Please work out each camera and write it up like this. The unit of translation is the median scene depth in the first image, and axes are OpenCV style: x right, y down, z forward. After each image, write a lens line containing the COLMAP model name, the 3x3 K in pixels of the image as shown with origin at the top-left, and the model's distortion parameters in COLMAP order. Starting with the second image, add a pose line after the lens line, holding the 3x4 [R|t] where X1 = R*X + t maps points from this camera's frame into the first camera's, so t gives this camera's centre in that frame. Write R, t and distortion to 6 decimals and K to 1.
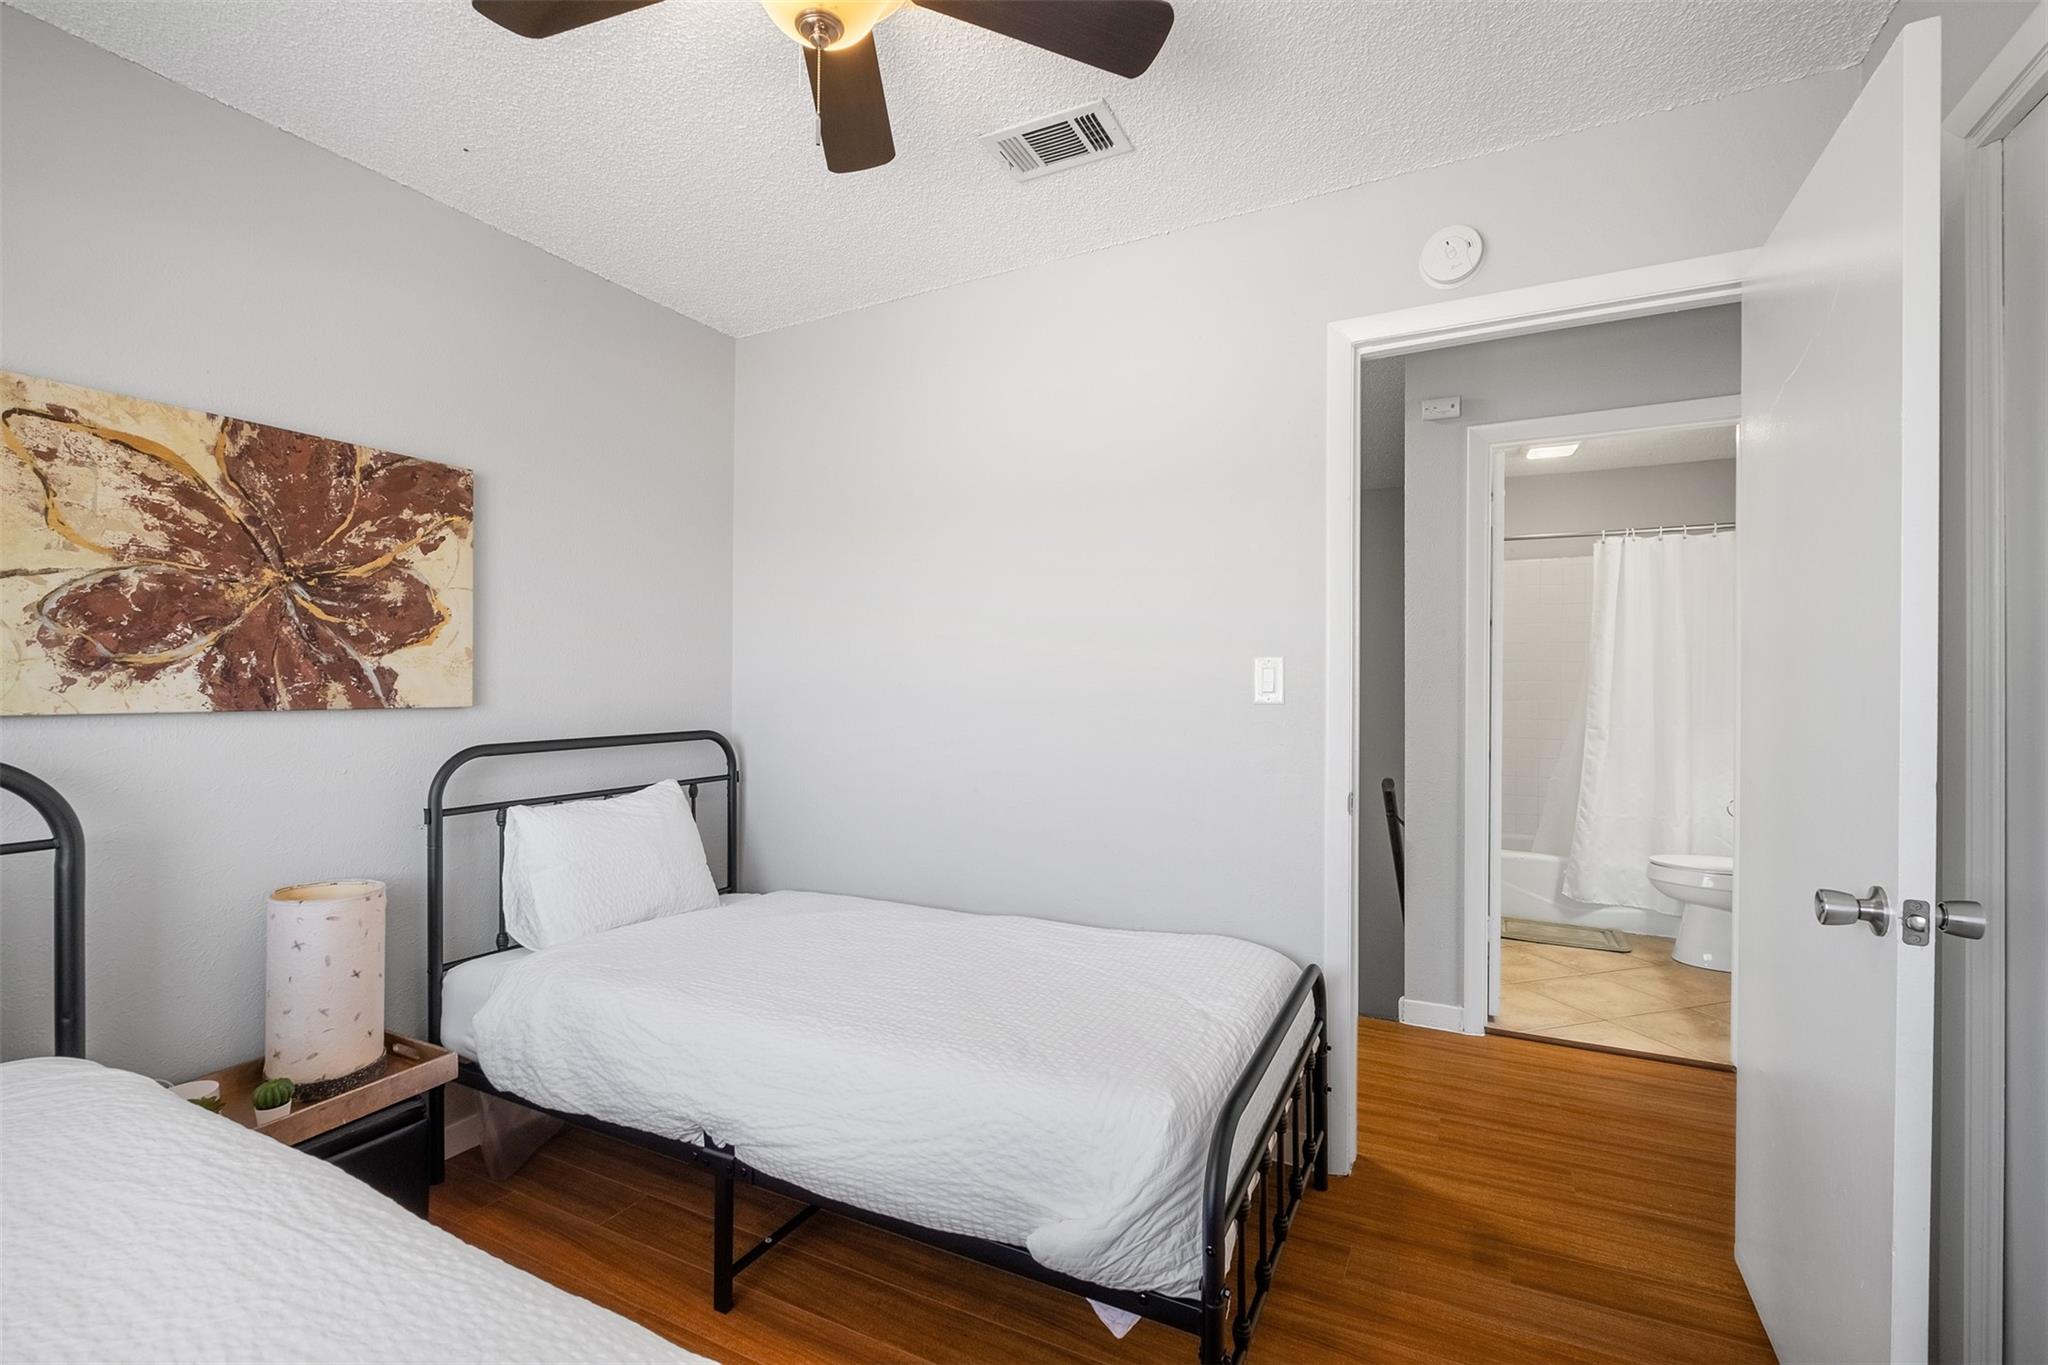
lens RADIAL K [[894.6, 0, 1033.8], [0, 894.6, 676.8], [0, 0, 1]] dist [0.006115, -0.005199]
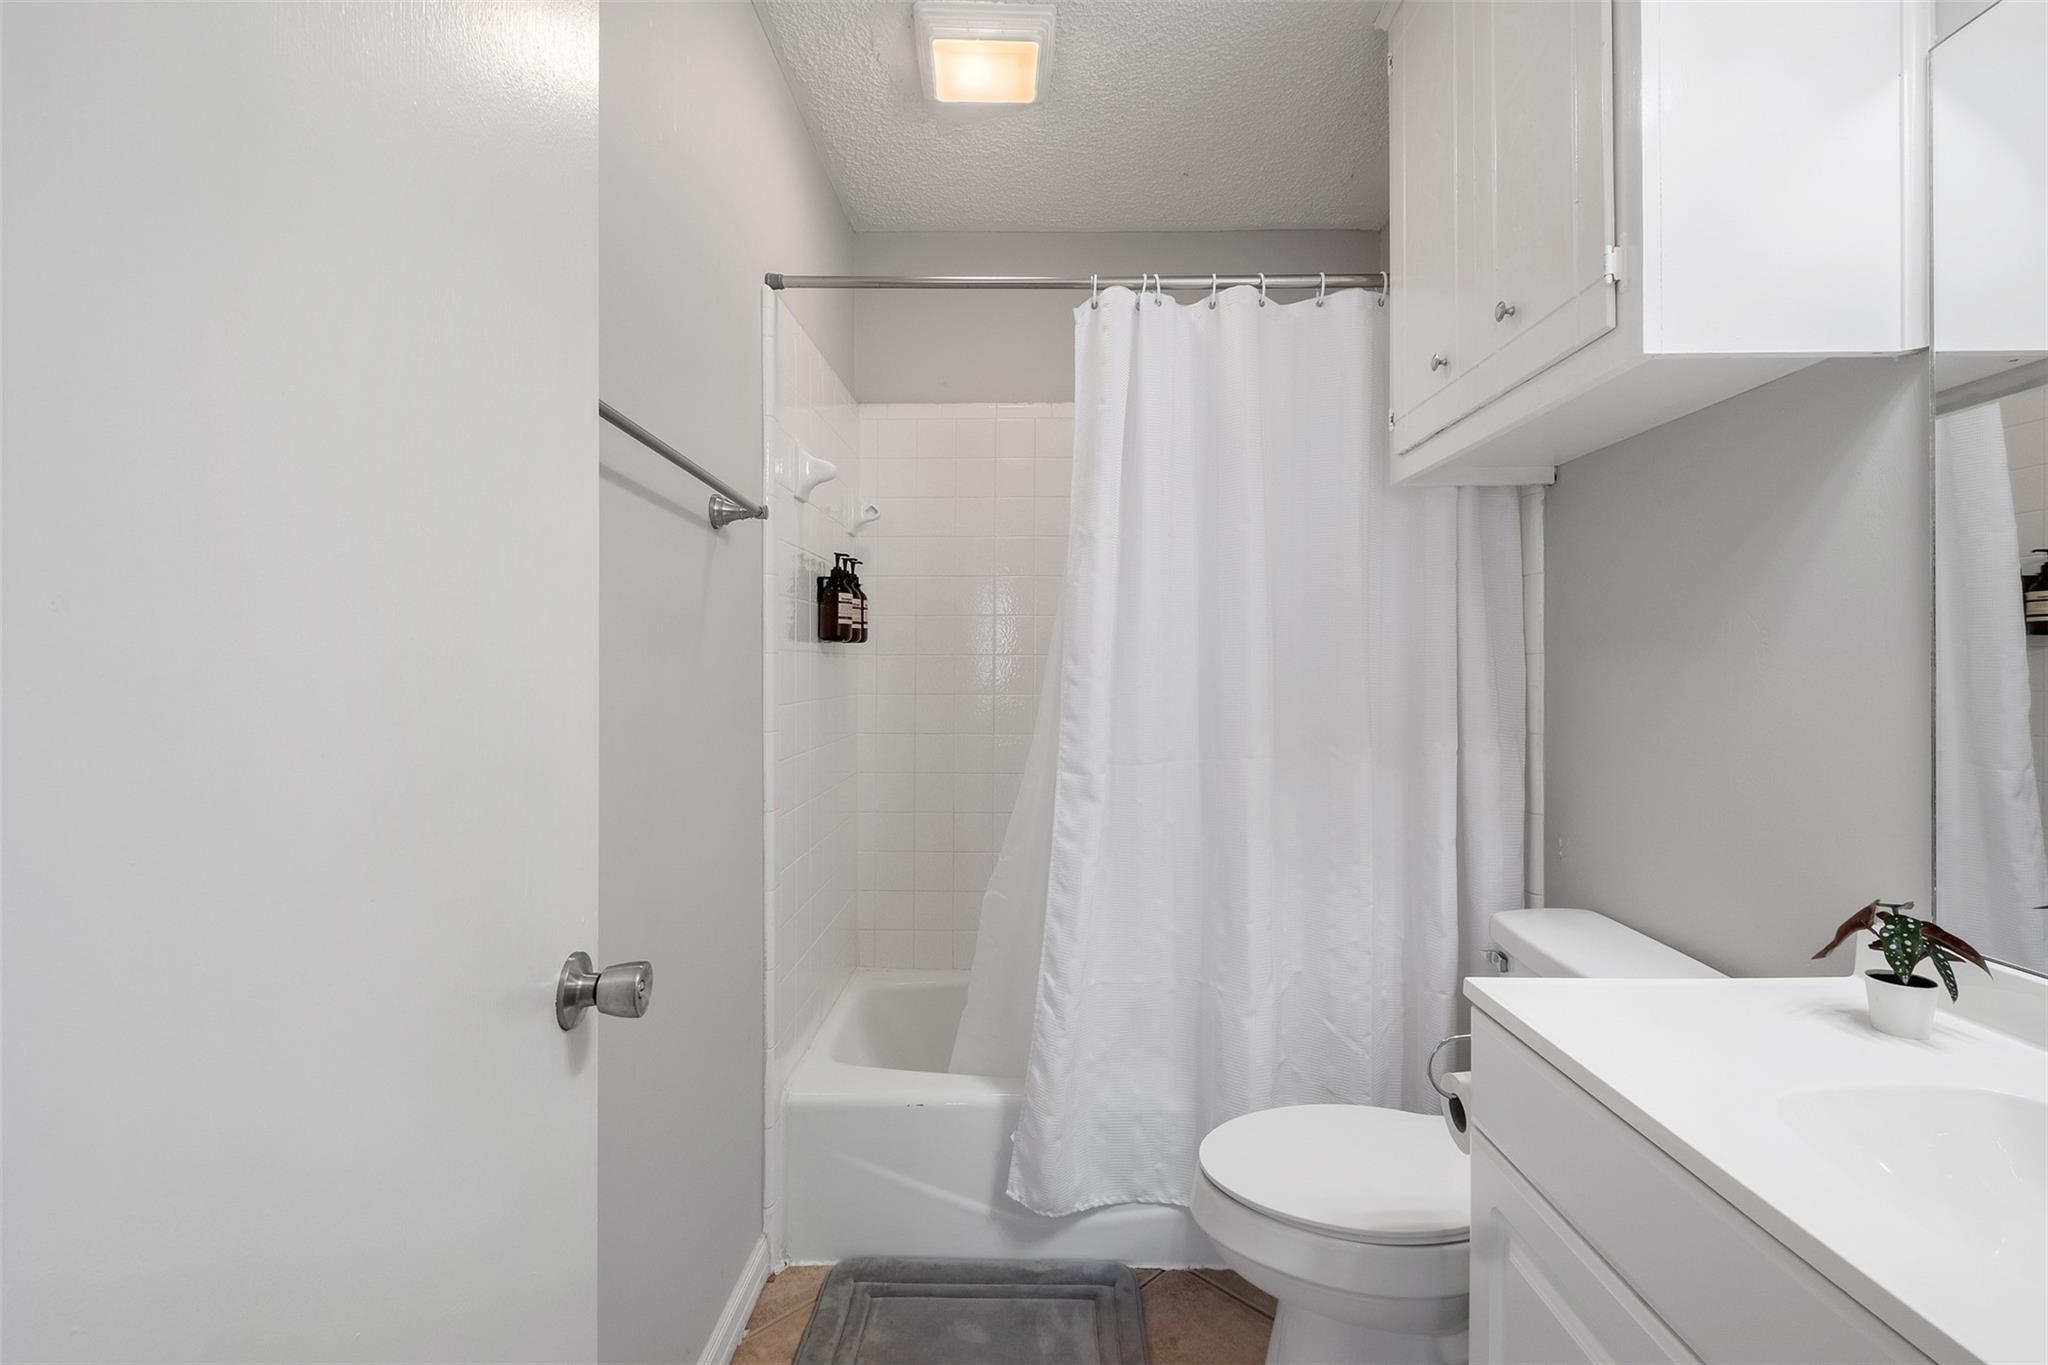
lens RADIAL K [[894.6, 0, 1025.4], [0, 894.6, 668.4], [0, 0, 1]] dist [0.006115, -0.005199]
pose [[0.895902, -0.001651, 0.444249, 0.430830], [0.001080, 0.999998, 0.001538, 0.011984], [-0.444250, -0.000898, 0.895902, 0.657008]]
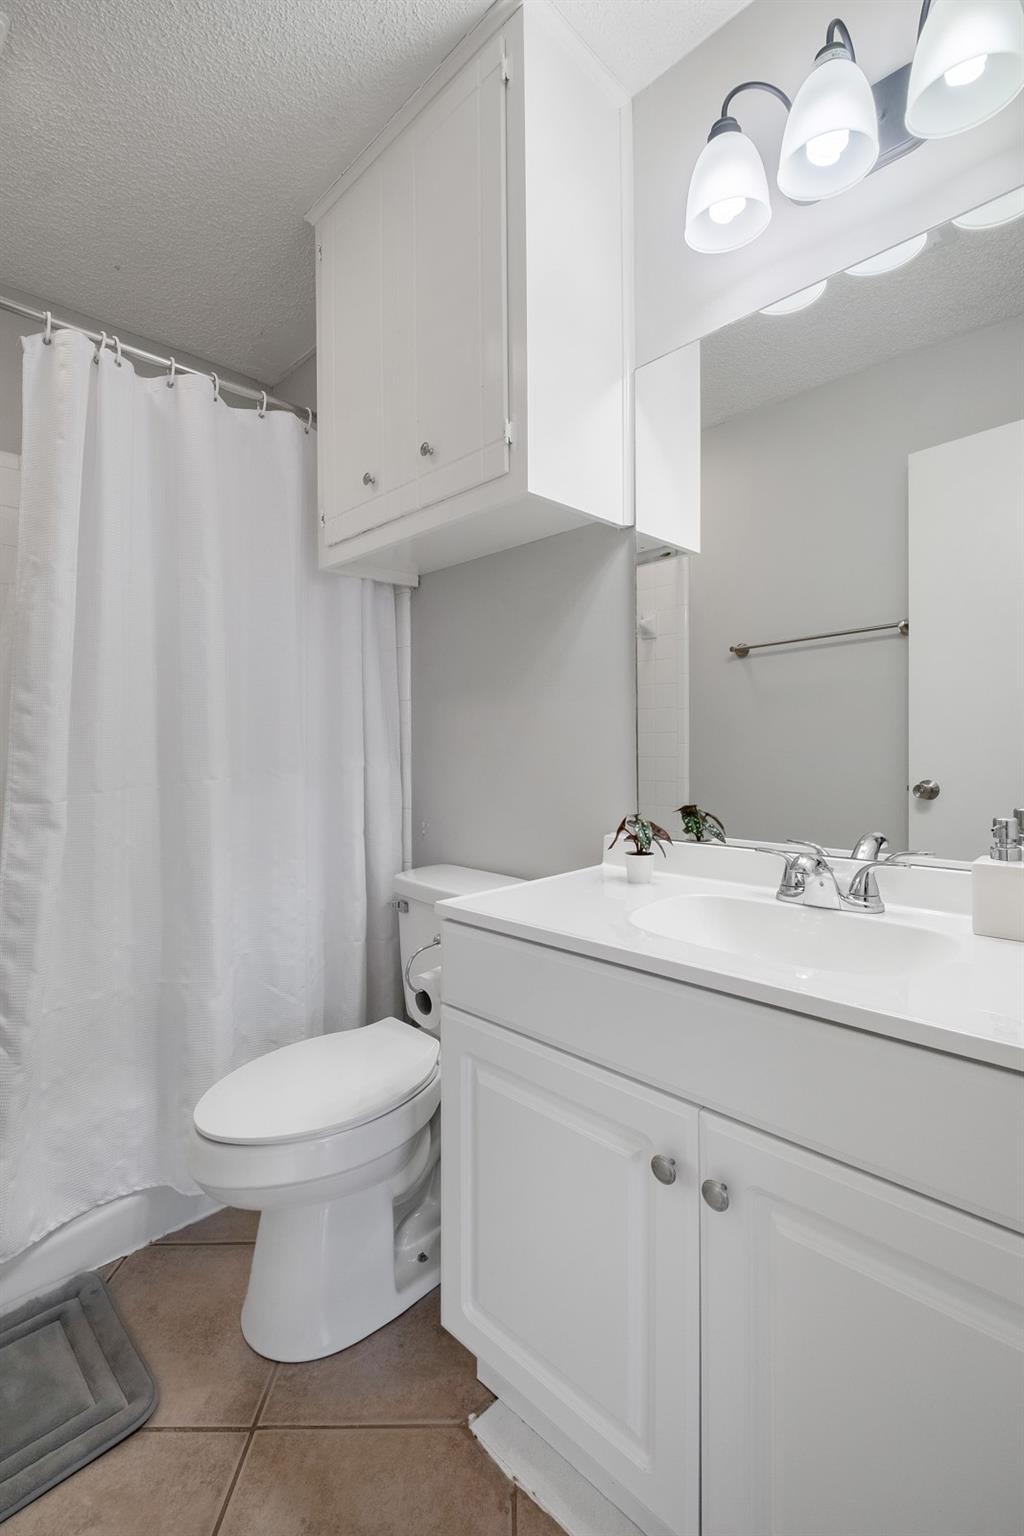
lens RADIAL K [[671.0, 0, 506.7], [0, 671.0, 740.6], [0, 0, 1]] dist [0.006115, -0.005199]
pose [[0.309196, -0.000915, 0.950998, 0.410877], [0.005254, 0.999986, -0.000746, 0.032760], [-0.950984, 0.005227, 0.309197, 0.710974]]
